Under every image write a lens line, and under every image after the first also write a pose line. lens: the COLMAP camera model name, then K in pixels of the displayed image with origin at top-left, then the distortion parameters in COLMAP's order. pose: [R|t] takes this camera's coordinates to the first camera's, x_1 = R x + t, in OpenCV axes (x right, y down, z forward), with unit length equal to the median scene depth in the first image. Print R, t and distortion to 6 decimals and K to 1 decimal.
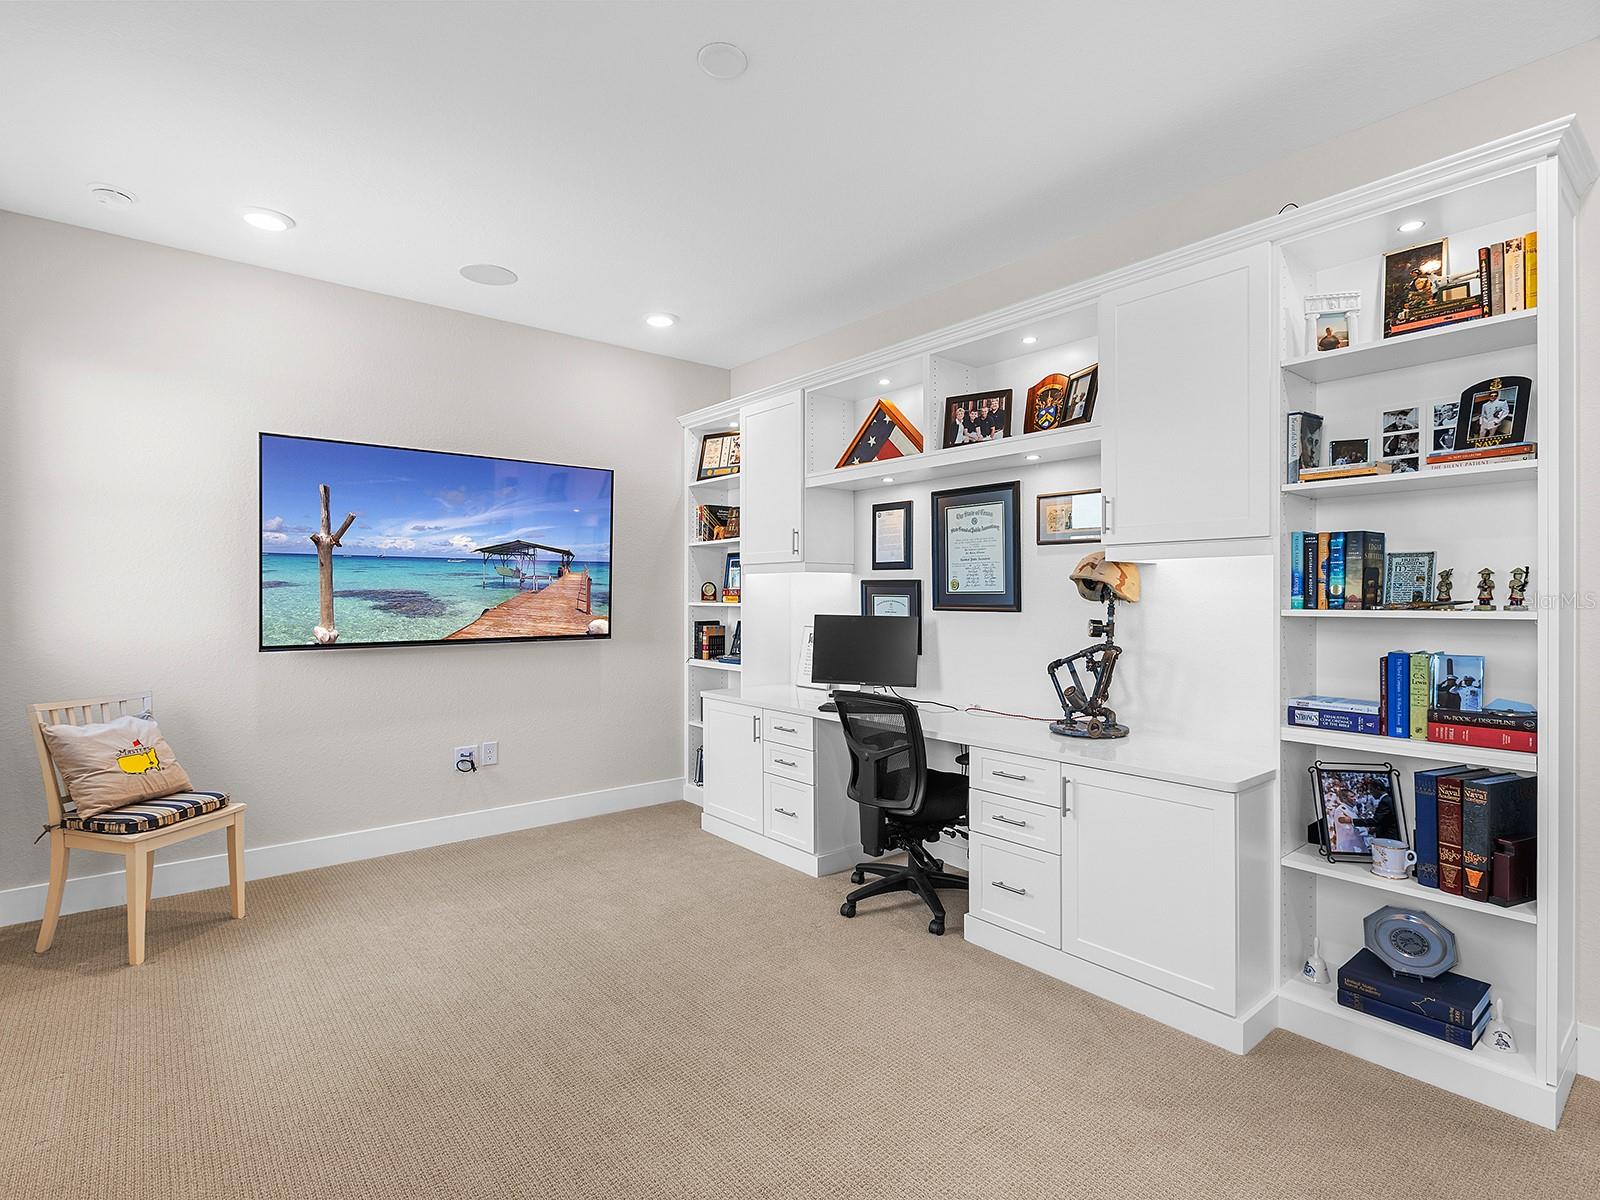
lens RADIAL K [[798.0, 0, 808.9], [0, 798.0, 594.1], [0, 0, 1]] dist [0.002415, -0.000240]
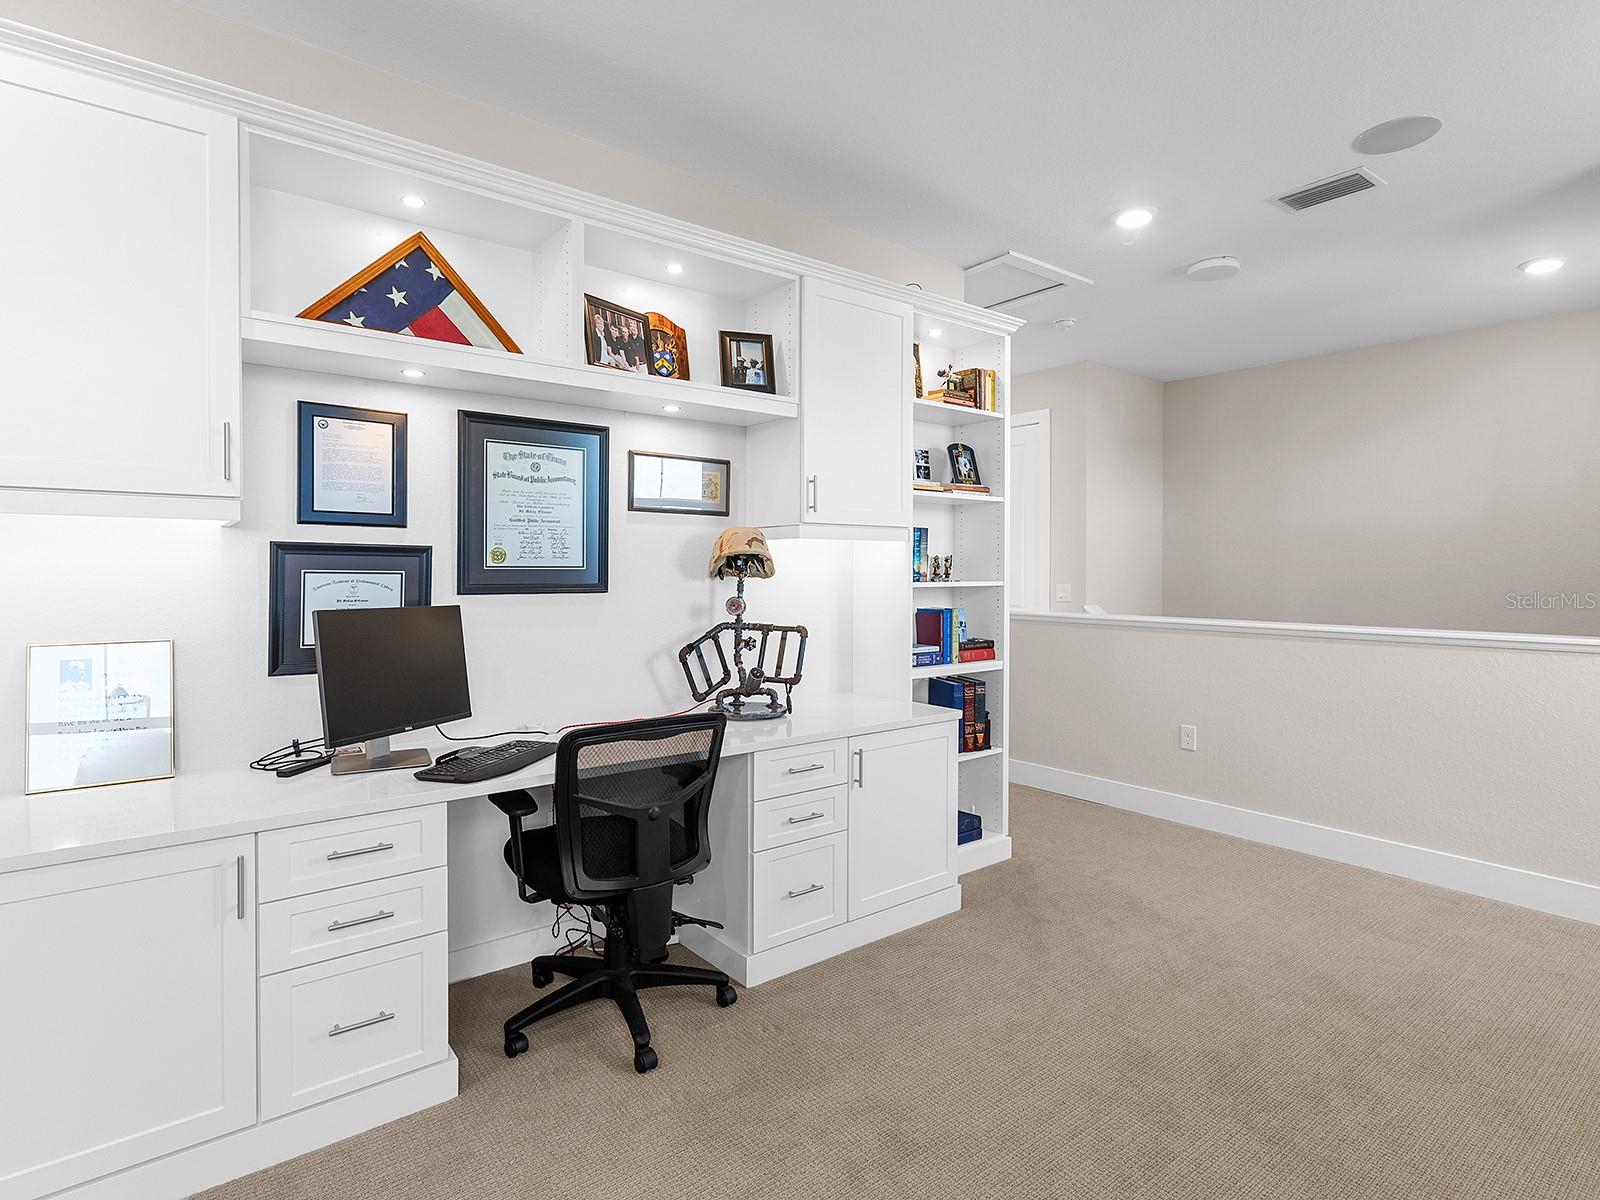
lens RADIAL K [[798.0, 0, 813.2], [0, 798.0, 584.6], [0, 0, 1]] dist [0.002415, -0.000240]
pose [[0.053884, -0.016232, 0.998415, -0.501137], [-0.004640, 0.999853, 0.016506, 0.000637], [-0.998536, -0.005522, 0.053801, 0.718186]]
